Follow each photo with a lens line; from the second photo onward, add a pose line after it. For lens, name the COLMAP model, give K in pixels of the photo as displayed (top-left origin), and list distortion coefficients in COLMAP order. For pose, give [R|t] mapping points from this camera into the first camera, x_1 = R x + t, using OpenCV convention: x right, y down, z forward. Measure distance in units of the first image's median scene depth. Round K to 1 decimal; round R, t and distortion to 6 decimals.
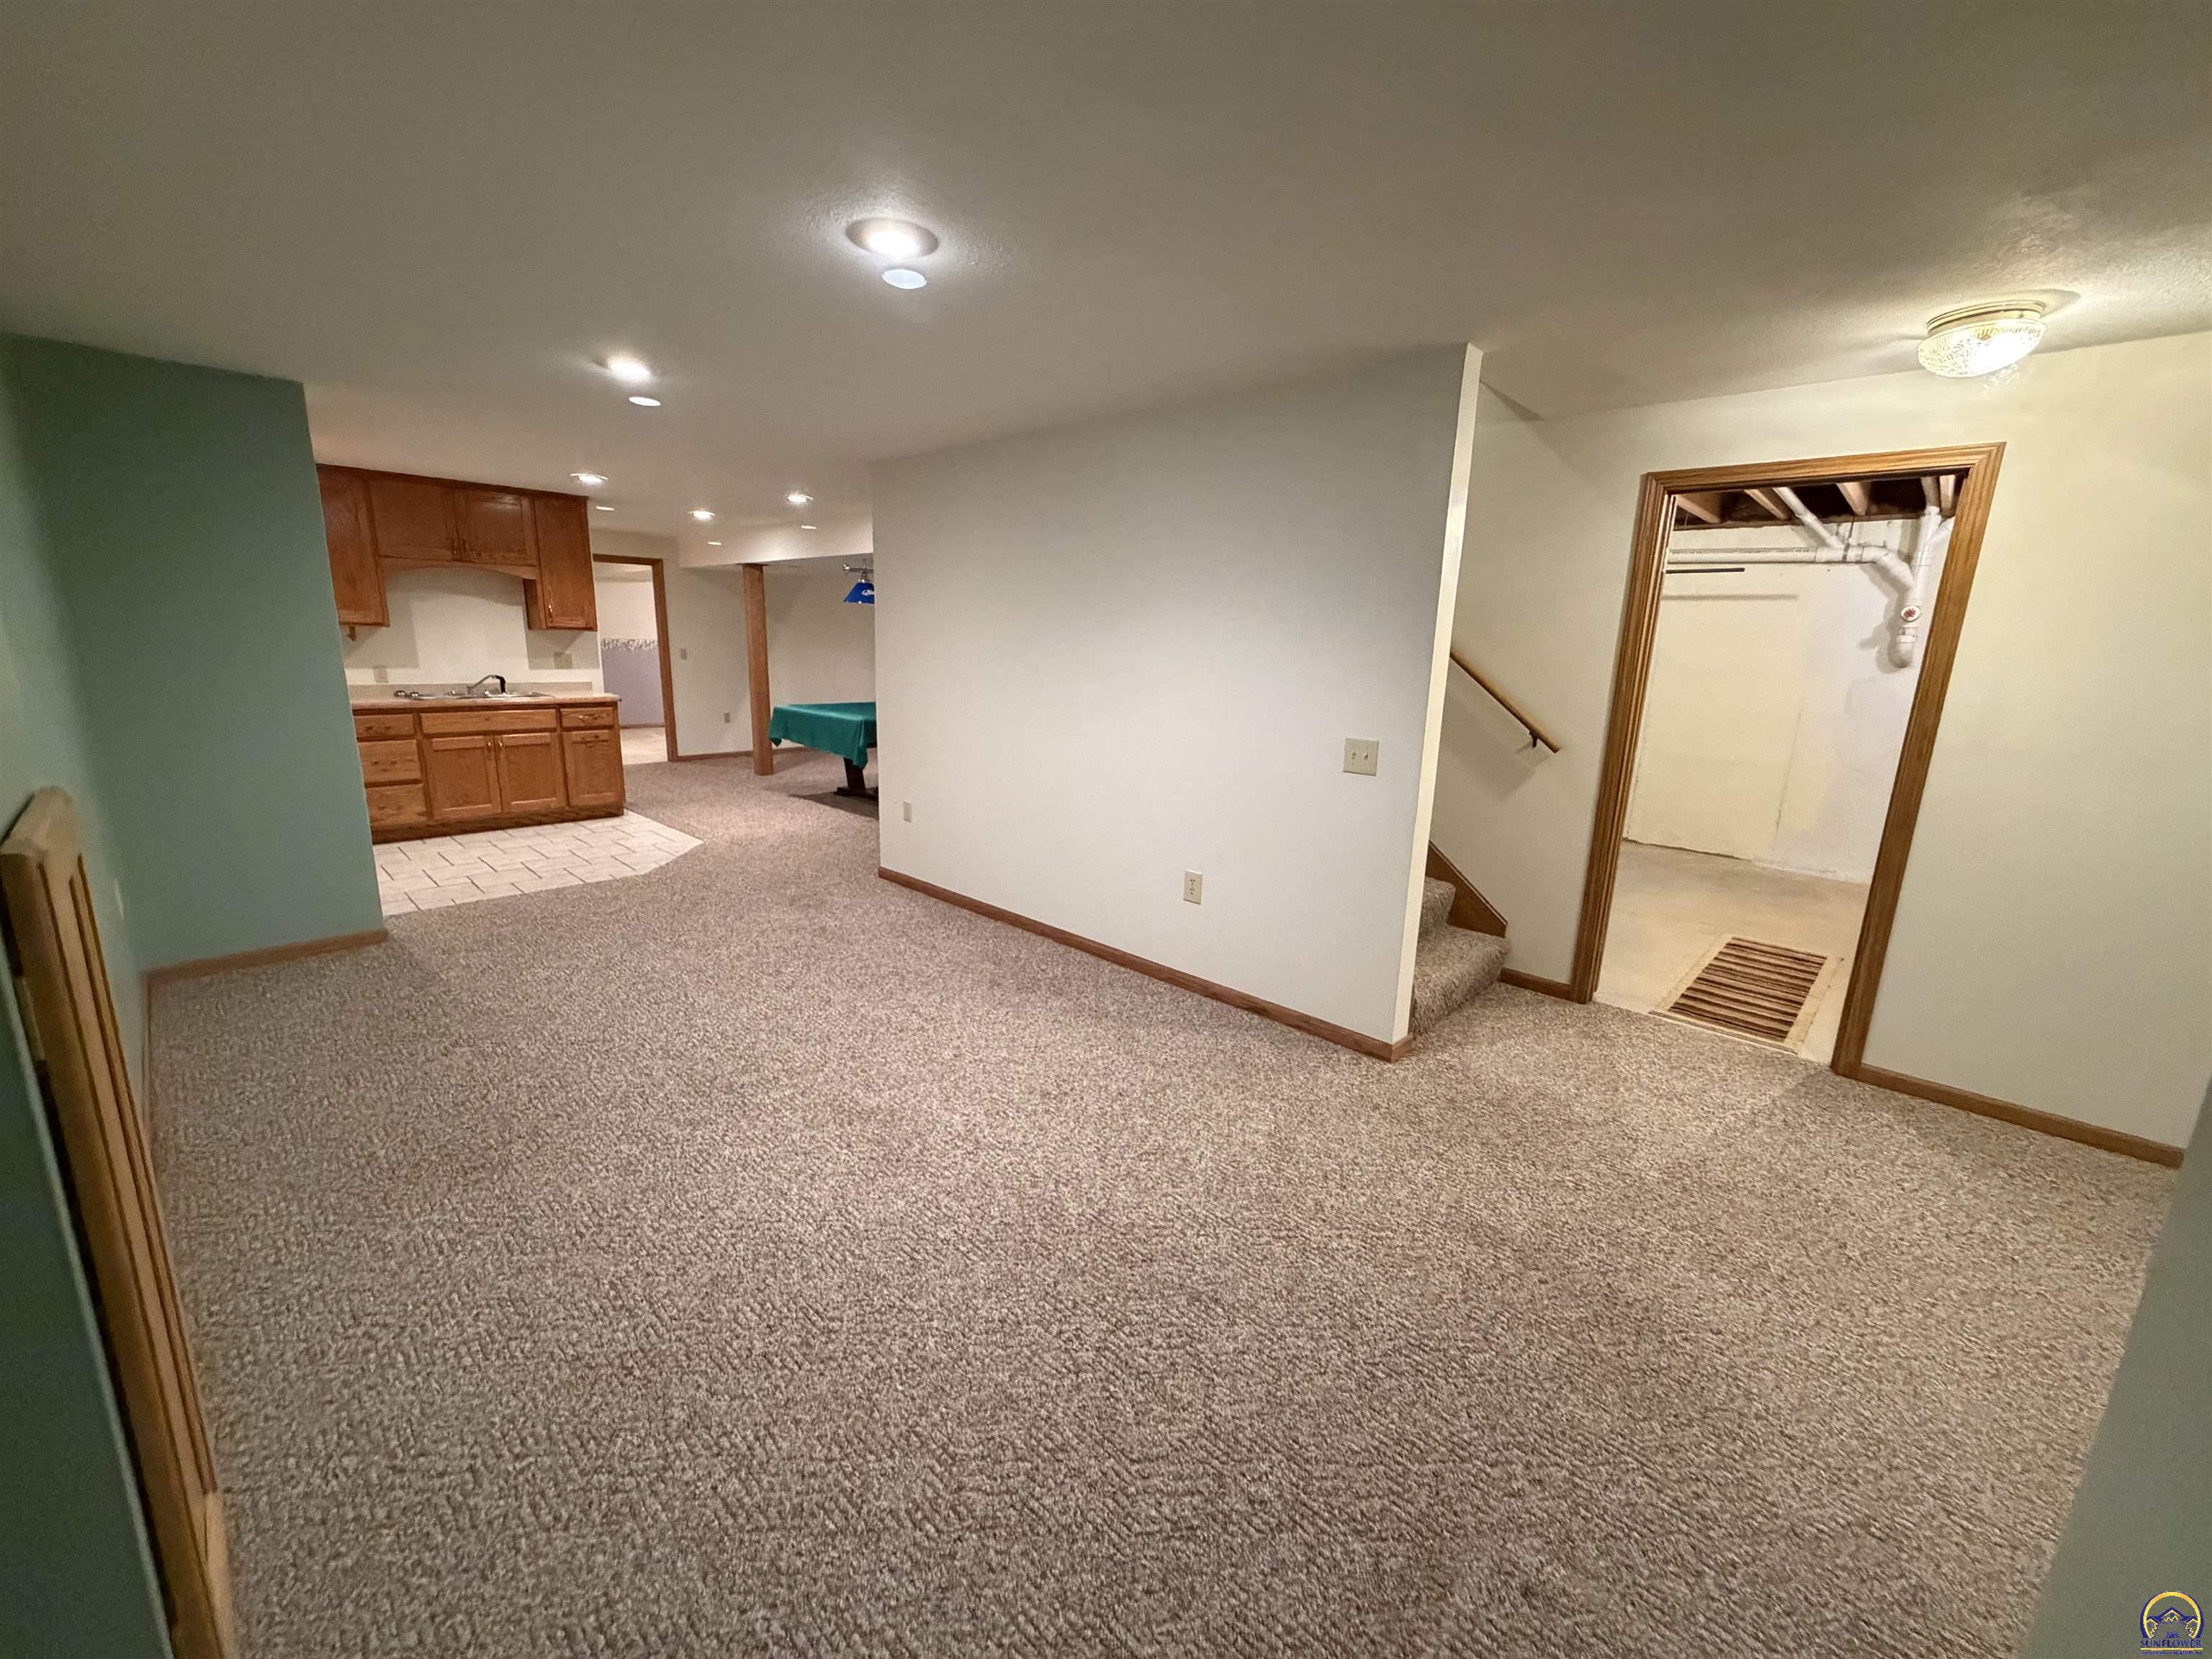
lens RADIAL K [[880.1, 0, 1098.0], [0, 880.1, 827.8], [0, 0, 1]] dist [-0.001287, -0.000338]
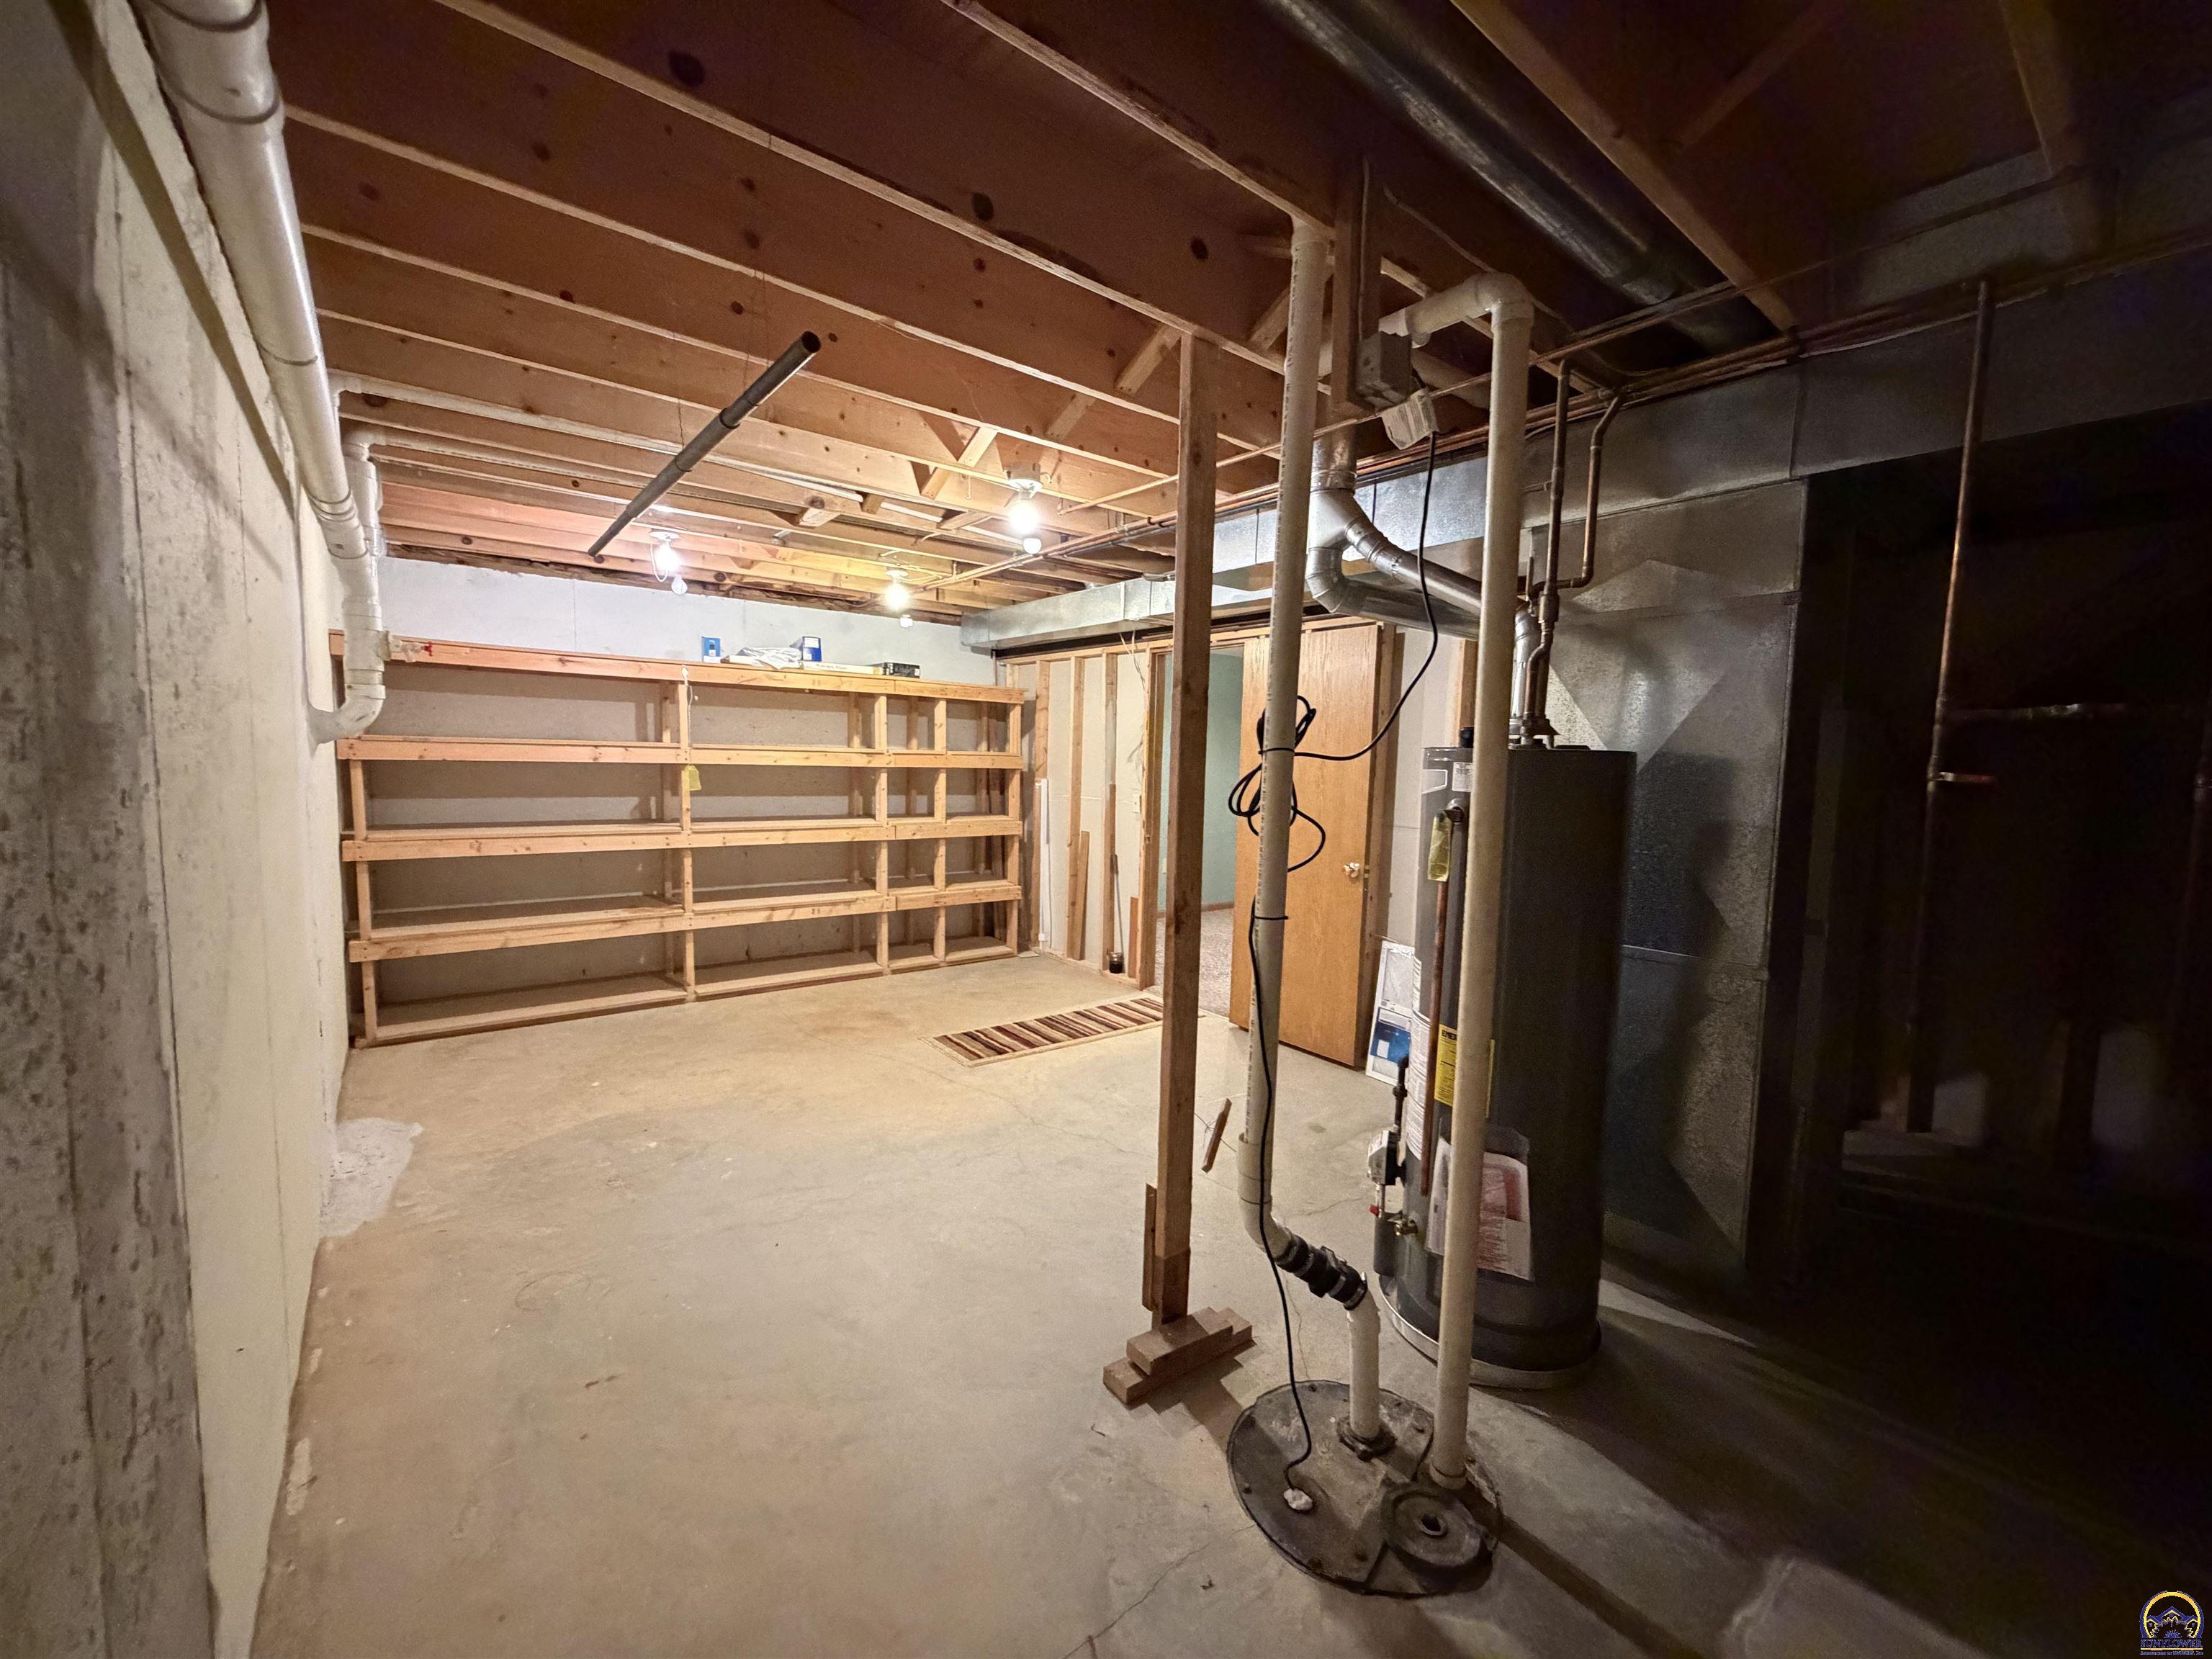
lens RADIAL K [[875.6, 0, 1103.4], [0, 875.6, 835.6], [0, 0, 1]] dist [0.000649, 0.000091]
pose [[-0.987560, -0.067755, 0.141894, 0.440998], [-0.021411, 0.951940, 0.305535, -0.332748], [-0.155776, 0.298696, -0.941549, 1.591571]]
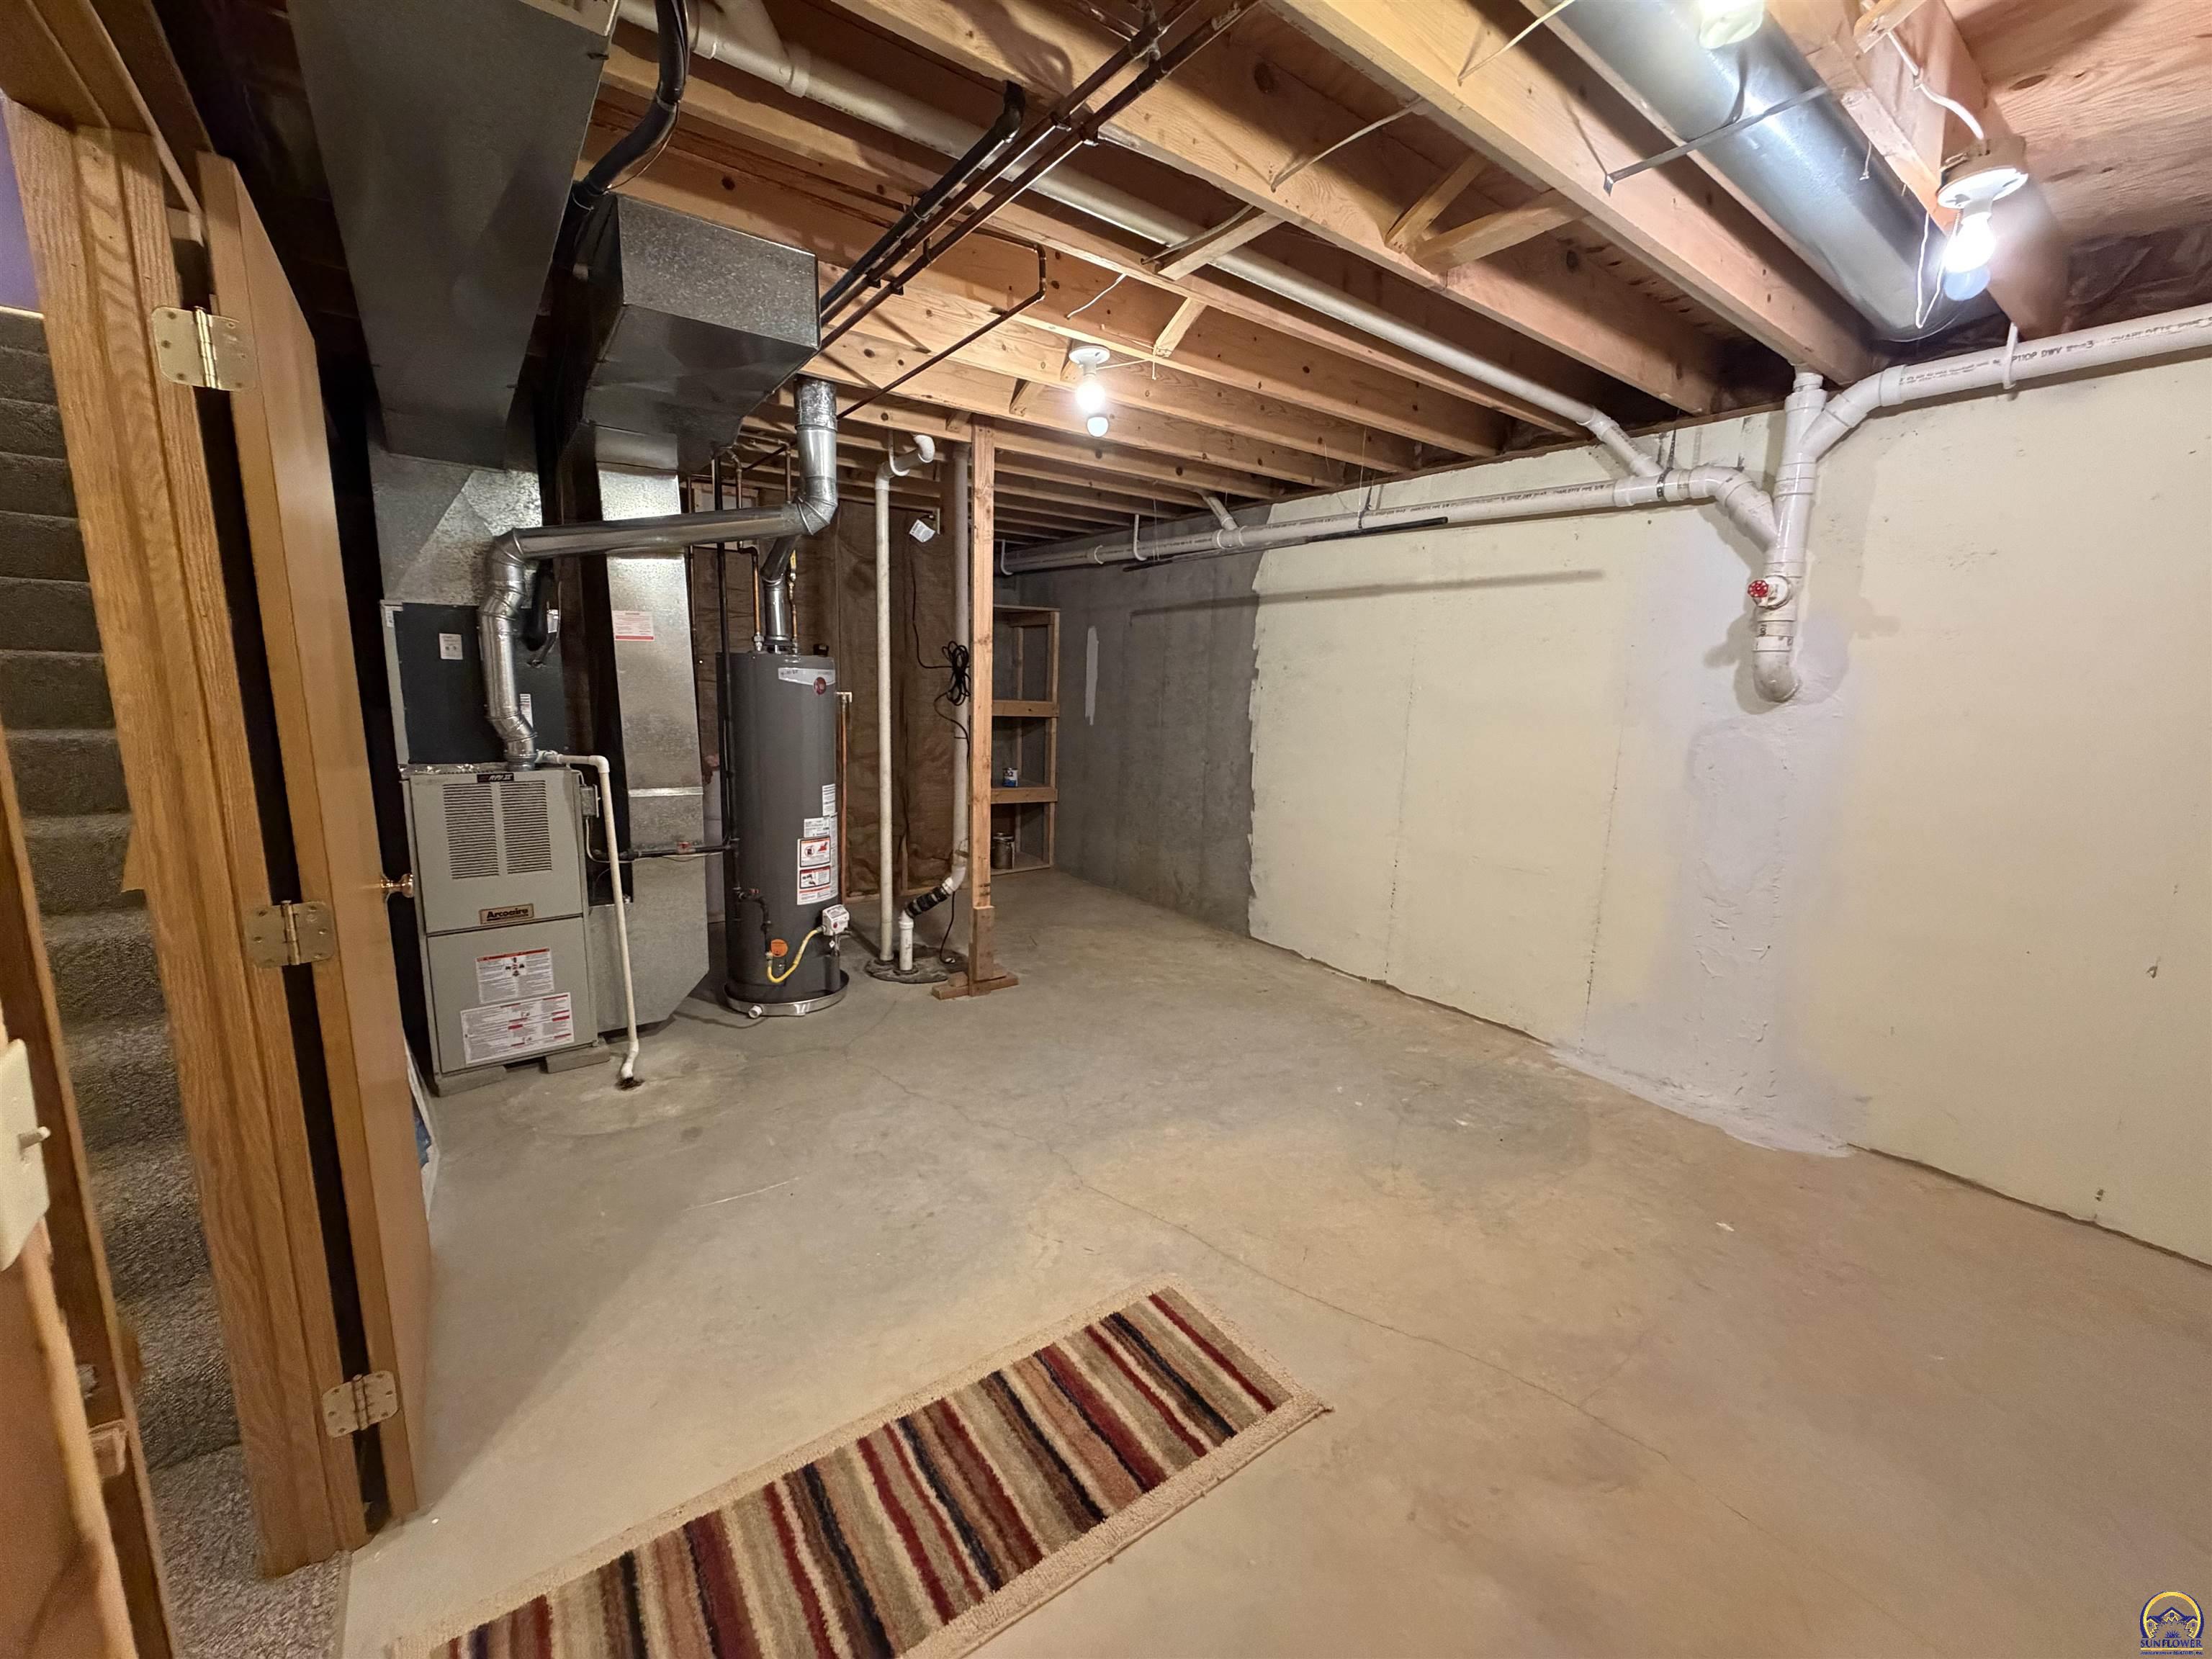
lens RADIAL K [[875.6, 0, 1103.4], [0, 875.6, 835.6], [0, 0, 1]] dist [0.000649, 0.000091]
pose [[0.985856, 0.026837, -0.165434, 0.693048], [-0.032591, 0.998951, -0.032166, -0.085530], [0.164398, 0.037103, 0.985696, 0.494518]]
